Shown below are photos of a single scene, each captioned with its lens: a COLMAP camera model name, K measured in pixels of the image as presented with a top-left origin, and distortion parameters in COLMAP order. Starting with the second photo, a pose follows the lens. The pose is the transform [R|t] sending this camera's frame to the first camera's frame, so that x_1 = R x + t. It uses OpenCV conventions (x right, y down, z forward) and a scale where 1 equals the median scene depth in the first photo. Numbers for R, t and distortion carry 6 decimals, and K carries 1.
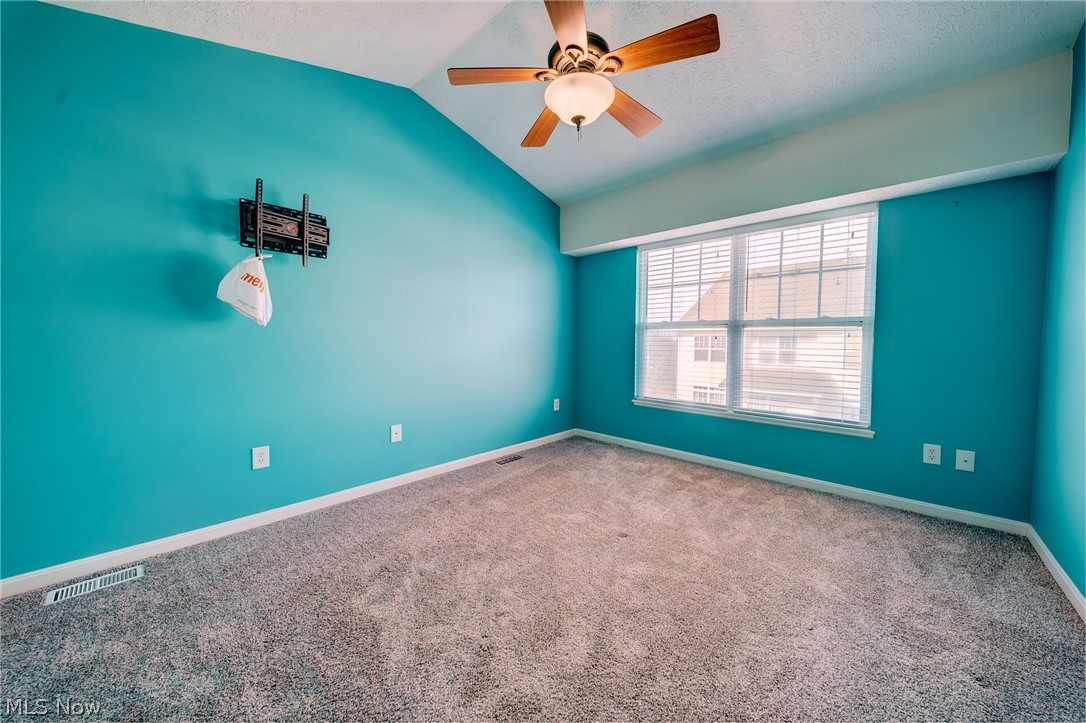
lens RADIAL K [[363.7, 0, 541.9], [0, 363.7, 352.4], [0, 0, 1]] dist [-0.000855, -0.000077]
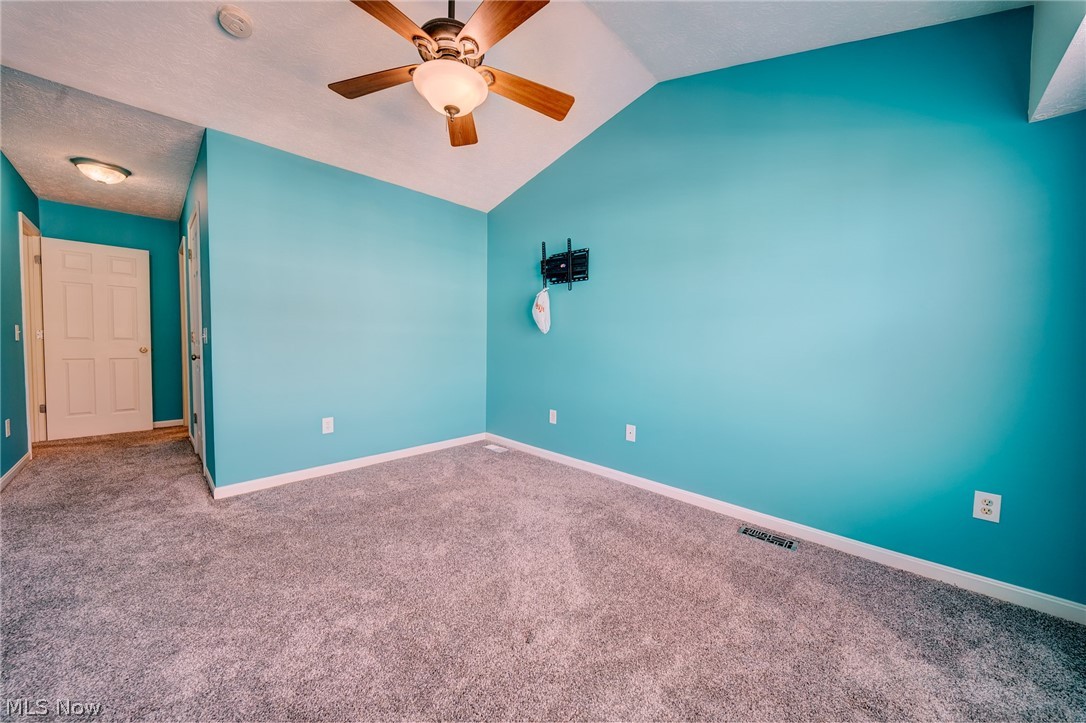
lens RADIAL K [[383.3, 0, 543.0], [0, 383.3, 361.5], [0, 0, 1]] dist [0.000065, -0.000027]
pose [[-0.028168, 0.034774, -0.998998, 0.225511], [-0.050641, 0.998062, 0.036169, -0.002073], [0.998320, 0.051609, -0.026353, 0.254523]]
